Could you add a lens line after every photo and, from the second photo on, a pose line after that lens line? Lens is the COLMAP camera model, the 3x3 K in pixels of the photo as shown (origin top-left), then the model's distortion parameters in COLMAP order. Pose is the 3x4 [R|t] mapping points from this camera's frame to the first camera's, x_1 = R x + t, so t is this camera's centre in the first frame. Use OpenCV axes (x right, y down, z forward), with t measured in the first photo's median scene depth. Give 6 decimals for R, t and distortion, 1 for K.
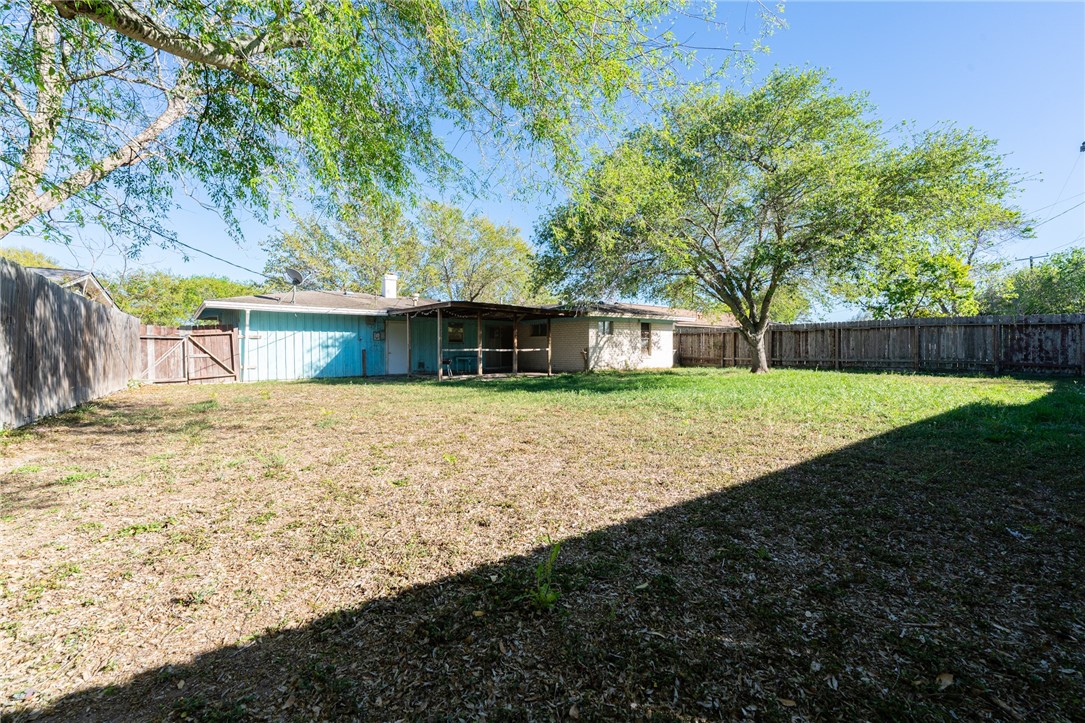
lens RADIAL K [[438.1, 0, 542.8], [0, 438.1, 359.0], [0, 0, 1]] dist [-0.000128, -0.000340]
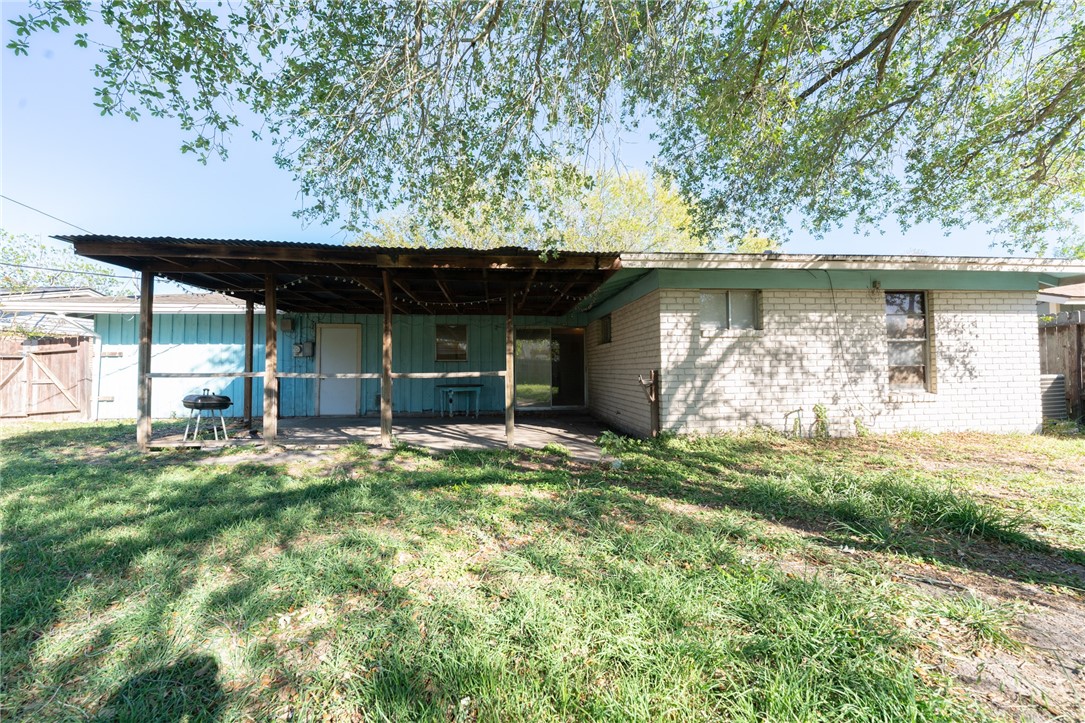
lens RADIAL K [[438.1, 0, 541.5], [0, 438.1, 357.1], [0, 0, 1]] dist [-0.000128, -0.000340]
pose [[0.823509, -0.019555, -0.566966, 0.213095], [-0.012261, 0.998559, -0.052249, -0.014741], [0.567170, 0.049979, 0.822083, 0.639177]]
